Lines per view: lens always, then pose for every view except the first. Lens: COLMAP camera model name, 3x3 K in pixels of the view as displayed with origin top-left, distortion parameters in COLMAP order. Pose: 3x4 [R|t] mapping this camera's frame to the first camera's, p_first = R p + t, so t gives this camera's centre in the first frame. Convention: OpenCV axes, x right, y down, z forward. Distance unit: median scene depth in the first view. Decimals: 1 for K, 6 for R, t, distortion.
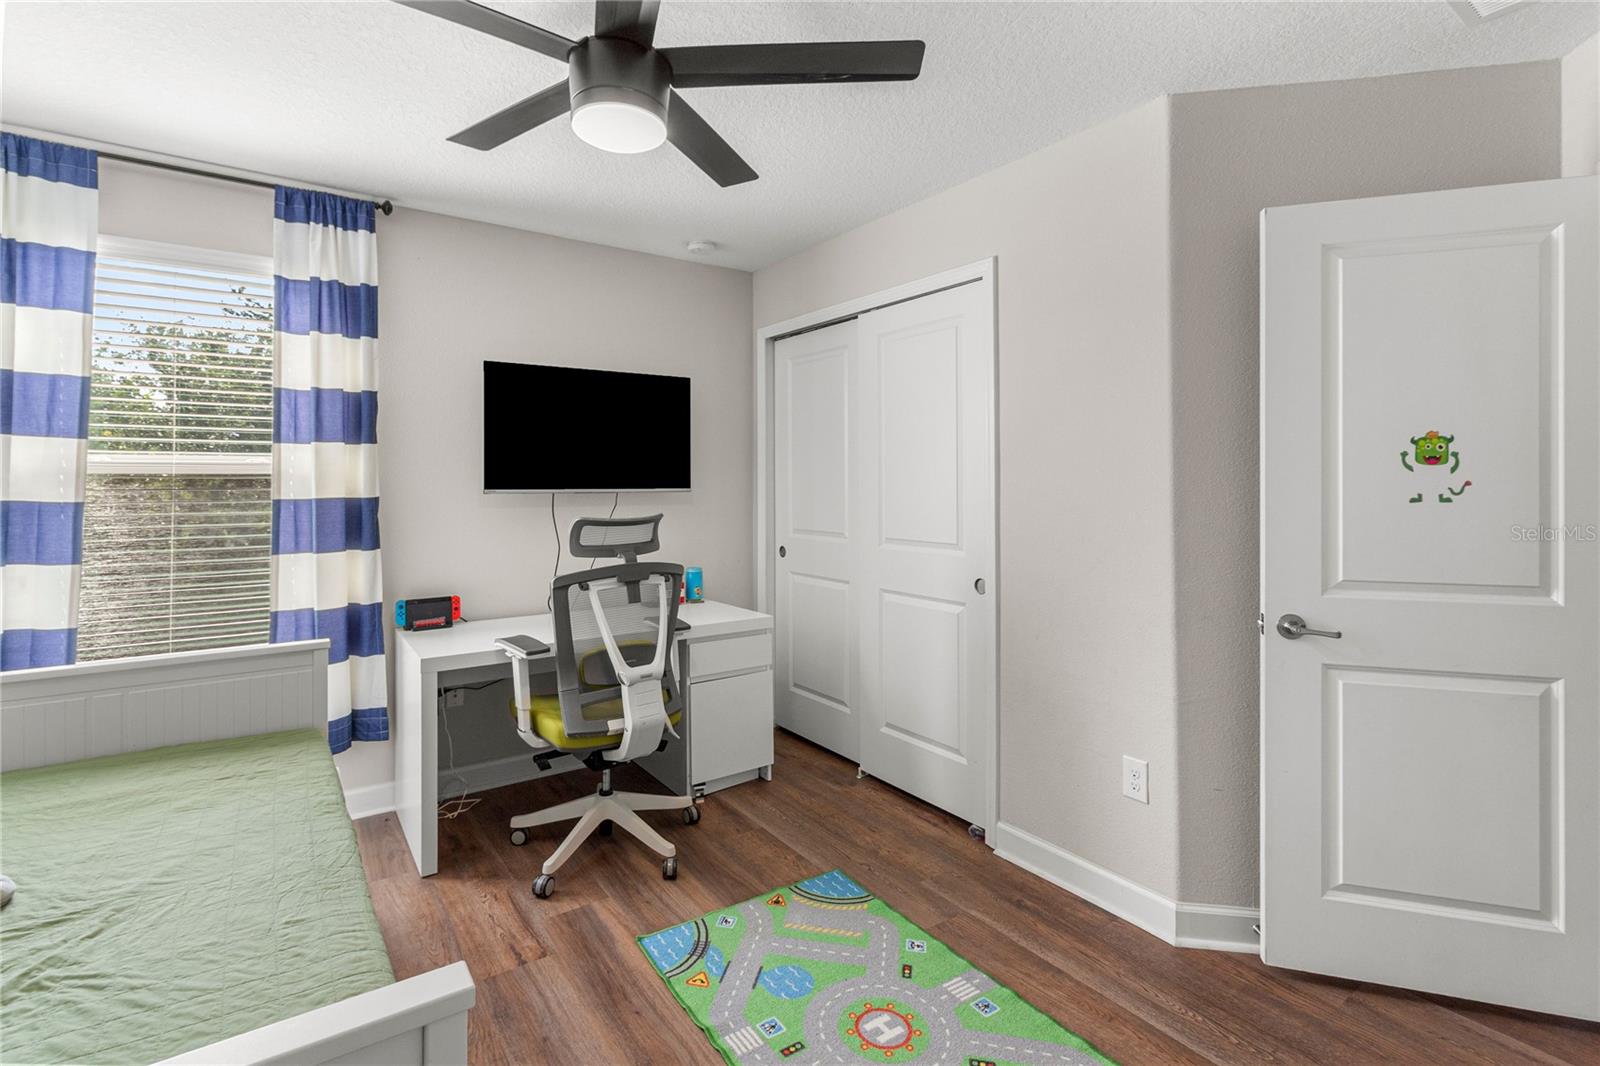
lens RADIAL K [[752.9, 0, 798.7], [0, 752.9, 485.1], [0, 0, 1]] dist [-0.001340, 0.002438]
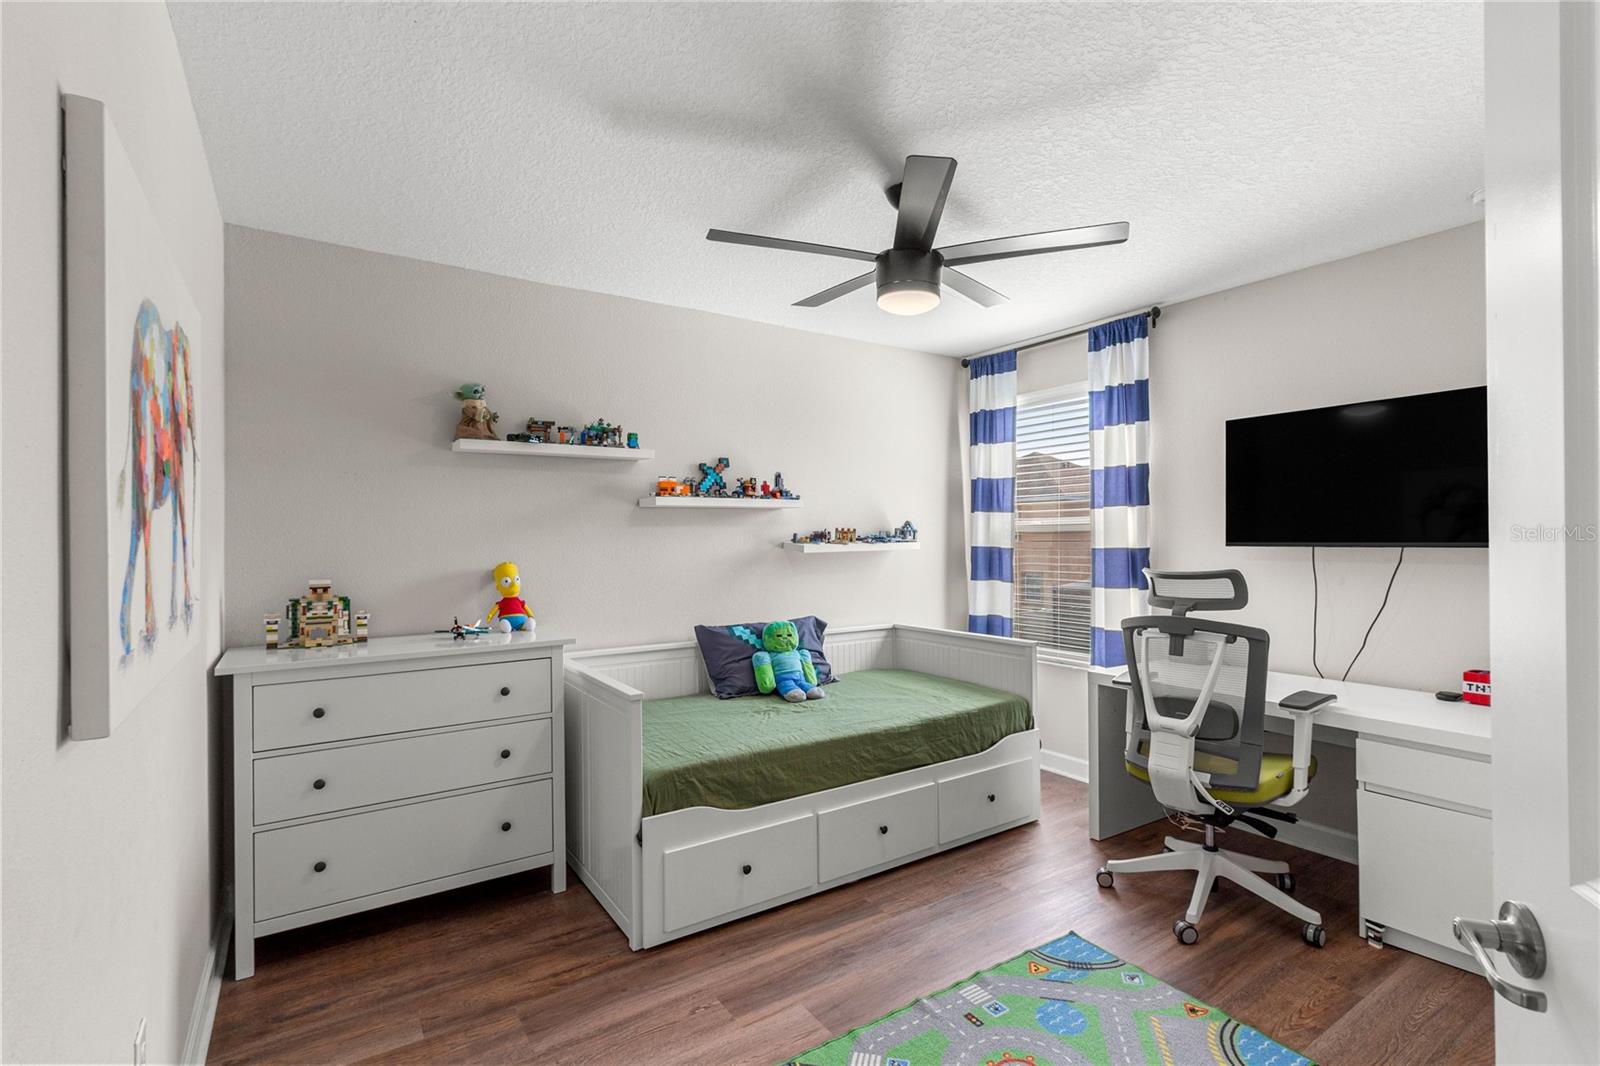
lens RADIAL K [[752.9, 0, 801.2], [0, 752.9, 537.8], [0, 0, 1]] dist [-0.001340, 0.002438]
pose [[-0.026443, 0.001446, -0.999649, 0.751296], [0.007167, 0.999974, 0.001257, -0.006853], [0.999625, -0.007131, -0.026453, 0.488515]]
